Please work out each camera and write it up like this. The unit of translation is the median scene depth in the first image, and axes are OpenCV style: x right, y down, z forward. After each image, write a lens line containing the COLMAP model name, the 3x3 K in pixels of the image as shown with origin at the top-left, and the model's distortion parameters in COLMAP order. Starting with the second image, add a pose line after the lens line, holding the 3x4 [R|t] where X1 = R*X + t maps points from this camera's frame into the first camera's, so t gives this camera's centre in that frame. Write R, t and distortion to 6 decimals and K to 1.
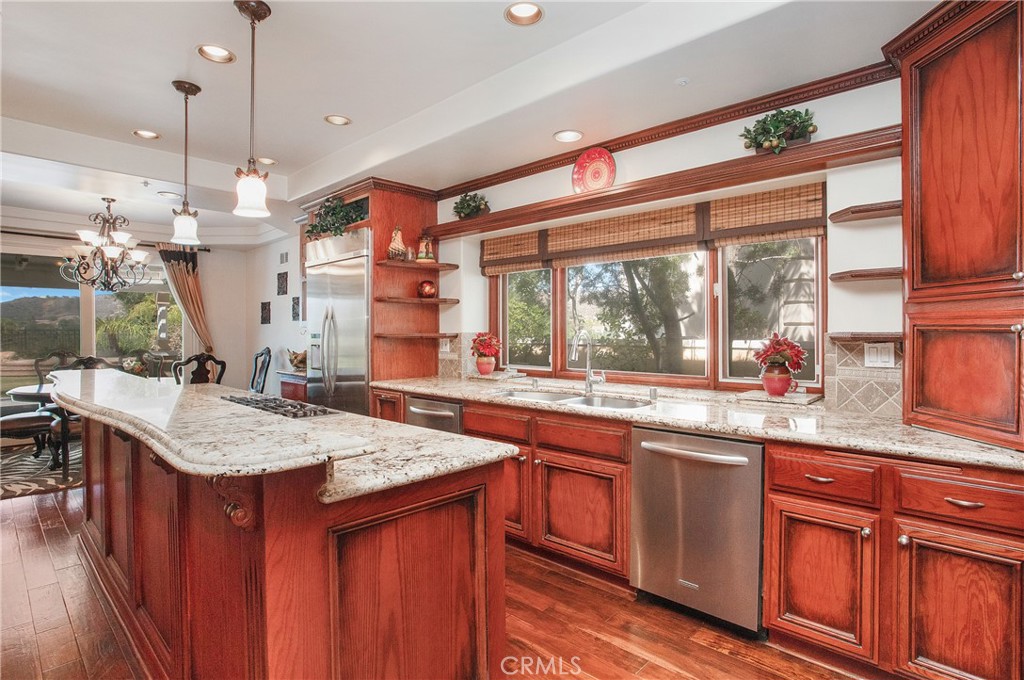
lens RADIAL K [[511.5, 0, 509.2], [0, 511.5, 336.2], [0, 0, 1]] dist [-0.036200, 0.000255]
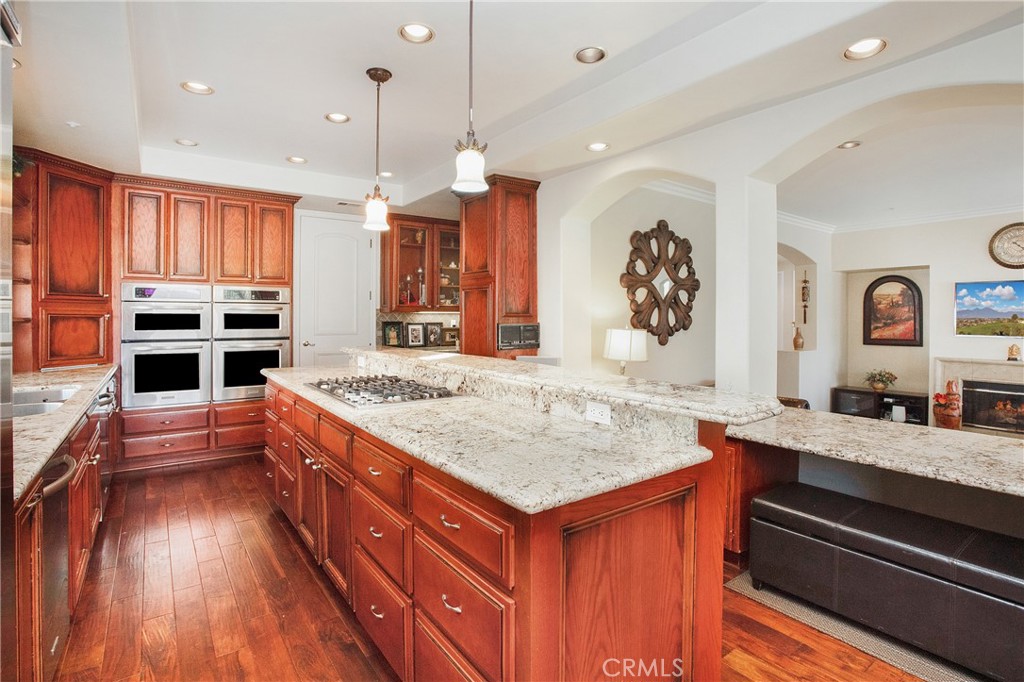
lens RADIAL K [[504.0, 0, 513.3], [0, 504.0, 313.3], [0, 0, 1]] dist [-0.033196, 0.000368]
pose [[-0.981797, -0.003659, 0.189898, -0.941095], [-0.003032, 0.999989, 0.003593, -0.026587], [-0.189909, 0.002952, -0.981797, 1.880588]]
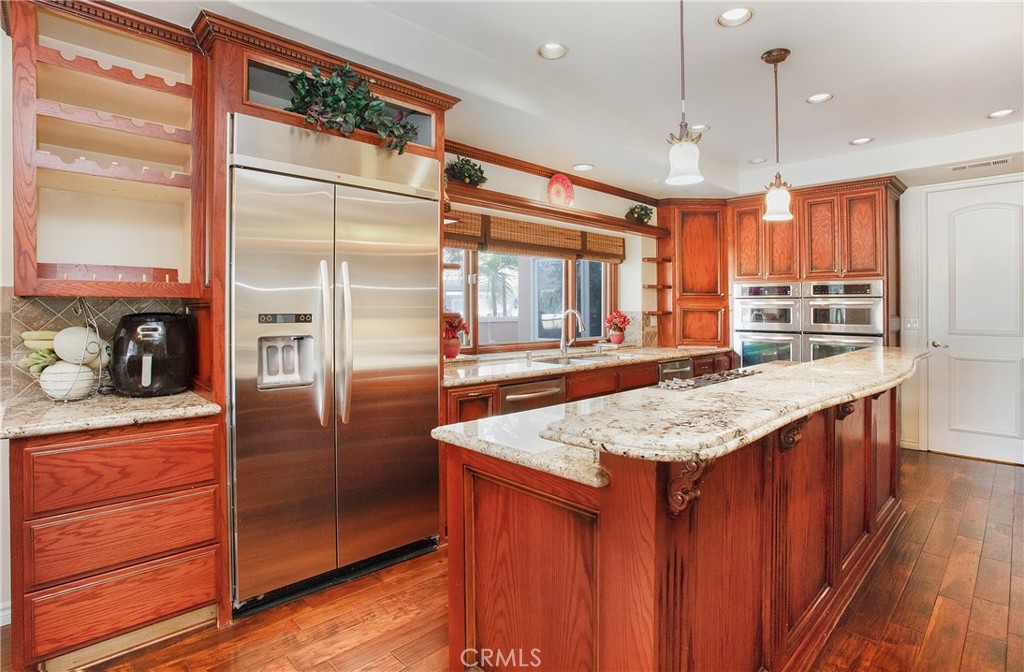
lens RADIAL K [[517.4, 0, 527.3], [0, 517.4, 309.0], [0, 0, 1]] dist [-0.052830, -0.000136]
pose [[0.034692, -0.003222, 0.999393, -1.525379], [0.003733, 0.999988, 0.003094, -0.022890], [-0.999391, 0.003624, 0.034704, 1.325796]]
